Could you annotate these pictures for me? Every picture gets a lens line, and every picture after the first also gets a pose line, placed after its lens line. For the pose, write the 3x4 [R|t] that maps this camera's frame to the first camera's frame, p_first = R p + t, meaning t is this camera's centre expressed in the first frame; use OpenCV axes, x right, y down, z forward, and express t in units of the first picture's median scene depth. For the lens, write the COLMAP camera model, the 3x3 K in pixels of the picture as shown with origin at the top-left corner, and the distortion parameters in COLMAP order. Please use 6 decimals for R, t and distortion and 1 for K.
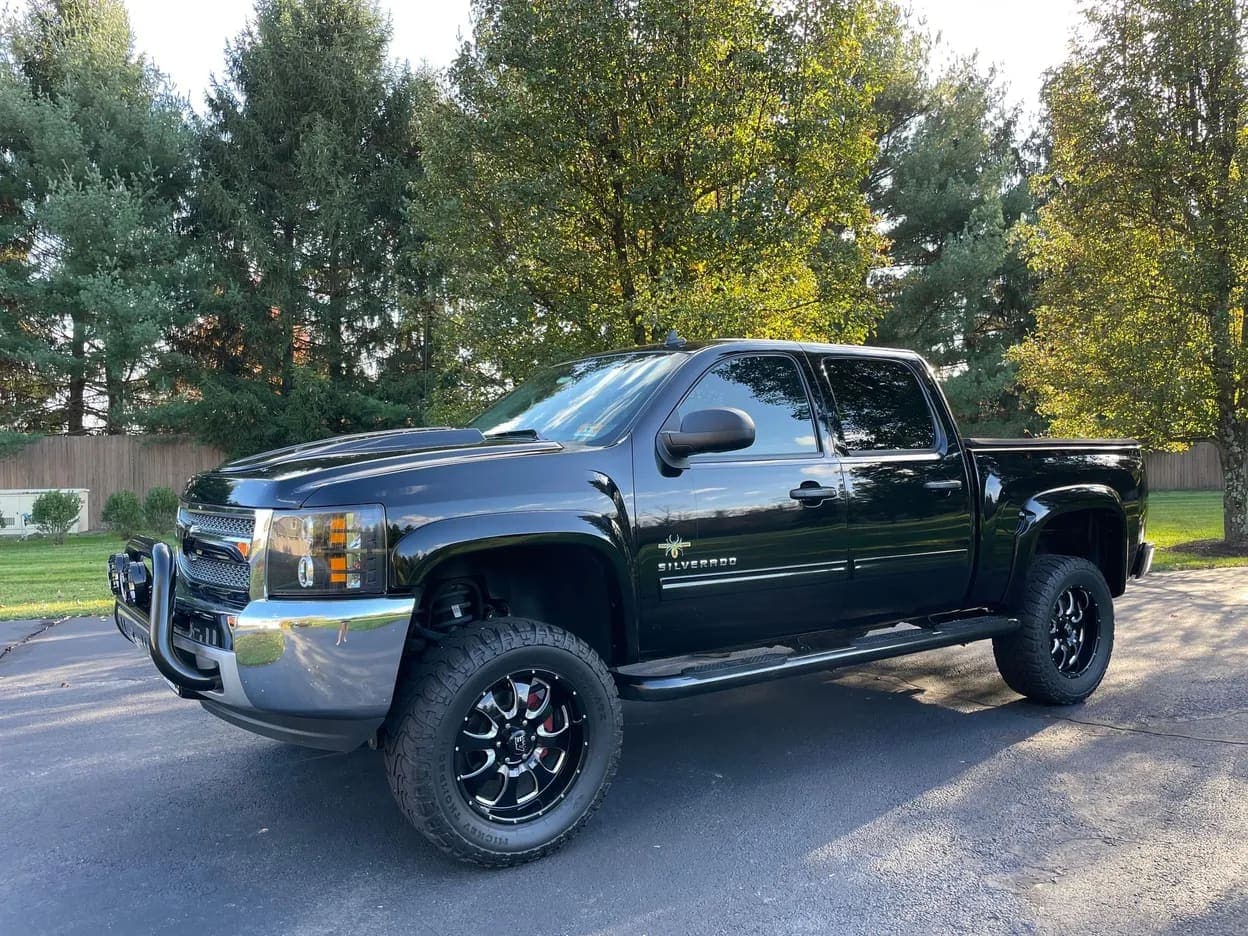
lens RADIAL K [[989.8, 0, 624.0], [0, 989.8, 468.0], [0, 0, 1]] dist [0.070414, -0.116797]
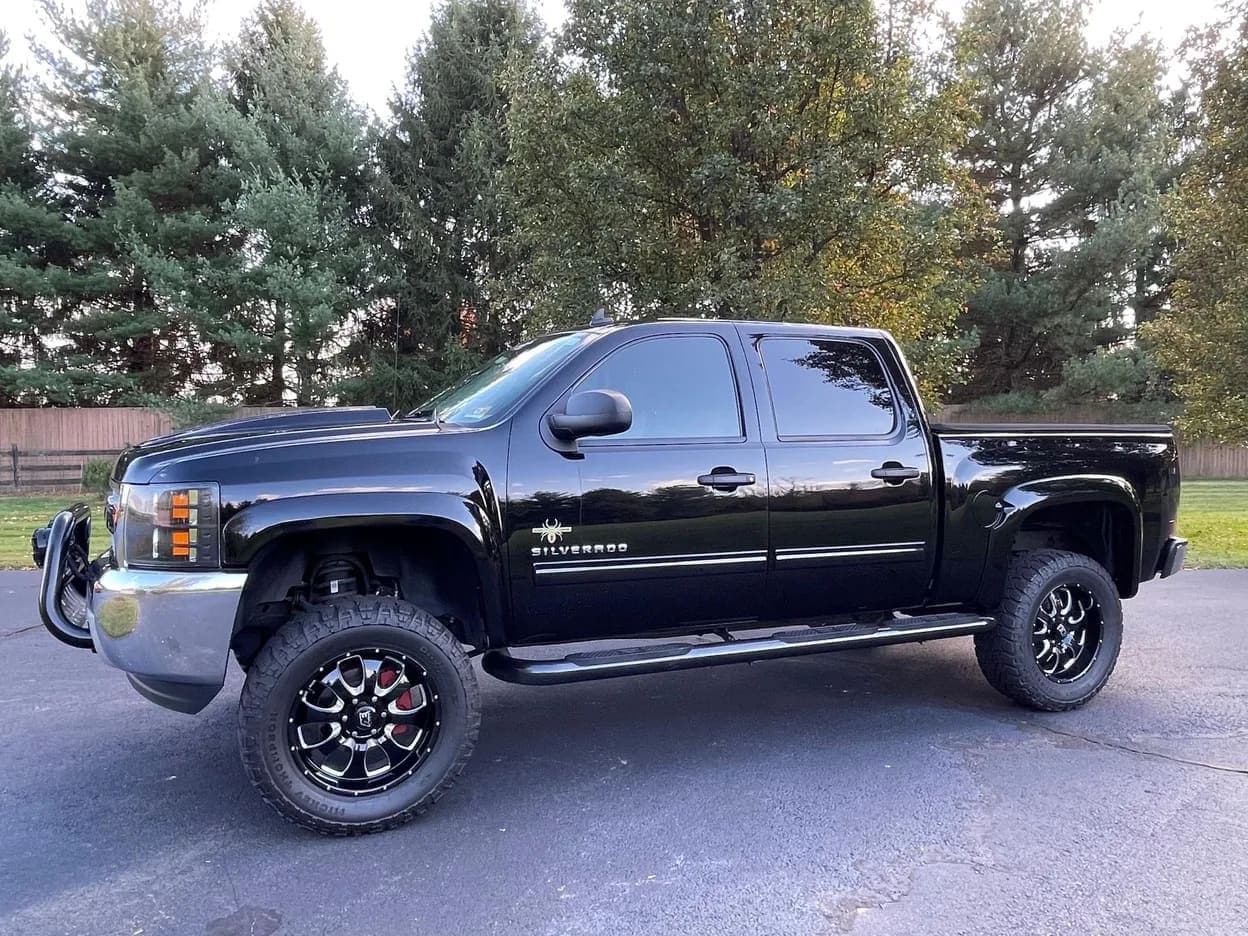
lens RADIAL K [[949.6, 0, 624.0], [0, 949.6, 468.0], [0, 0, 1]] dist [-0.014657, -0.006482]
pose [[0.980737, 0.021939, -0.194099, 0.304843], [-0.016293, 0.999398, 0.030636, -0.013376], [0.194654, -0.026884, 0.980503, 0.094567]]
